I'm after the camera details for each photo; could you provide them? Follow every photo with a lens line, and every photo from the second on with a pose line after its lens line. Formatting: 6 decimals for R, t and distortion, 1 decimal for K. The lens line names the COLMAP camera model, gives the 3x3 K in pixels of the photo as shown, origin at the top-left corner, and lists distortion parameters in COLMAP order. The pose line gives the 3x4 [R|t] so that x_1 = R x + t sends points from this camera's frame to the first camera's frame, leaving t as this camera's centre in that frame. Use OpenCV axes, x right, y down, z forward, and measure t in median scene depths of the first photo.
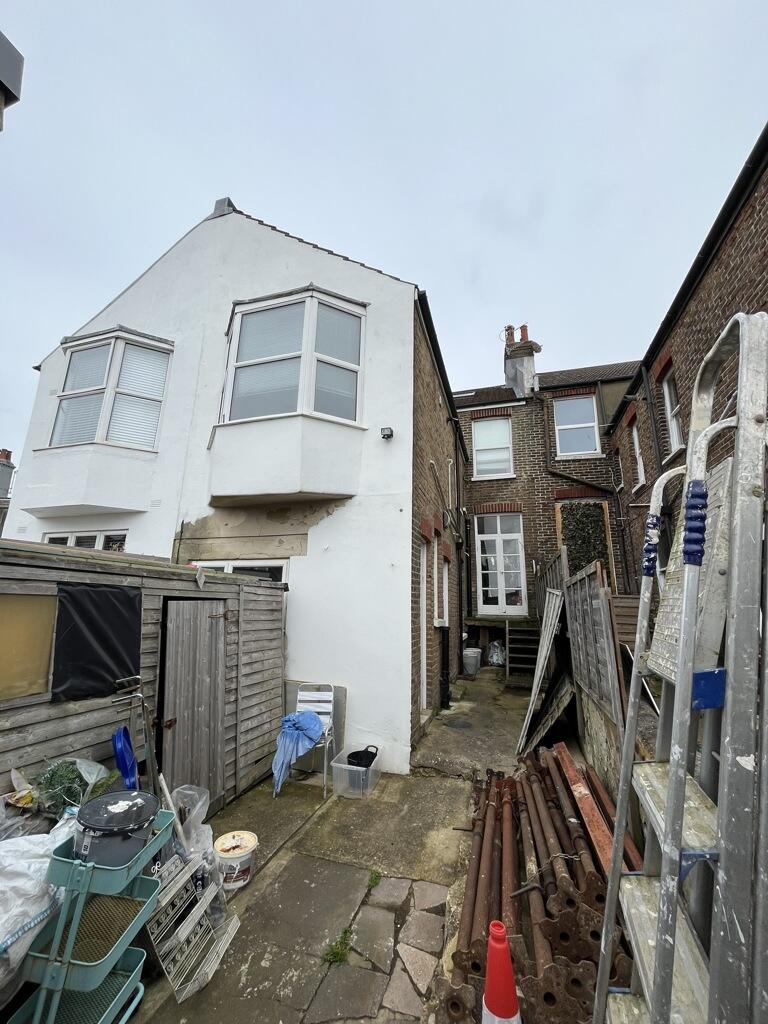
lens RADIAL K [[411.4, 0, 384.0], [0, 411.4, 512.0], [0, 0, 1]] dist [-0.003144, -0.000365]
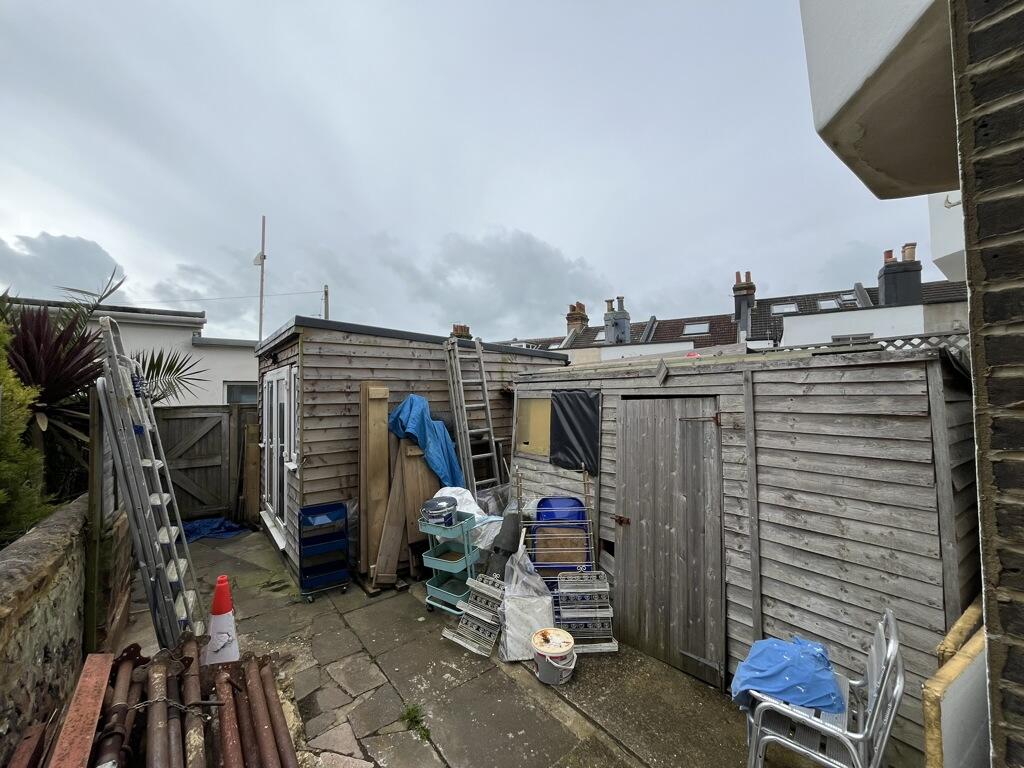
lens RADIAL K [[411.4, 0, 508.5], [0, 411.4, 382.3], [0, 0, 1]] dist [-0.003144, -0.000365]
pose [[-0.585725, -0.037272, -0.809653, 0.474988], [0.181981, 0.967390, -0.176183, 0.327361], [0.789816, -0.250536, -0.559841, 1.474419]]
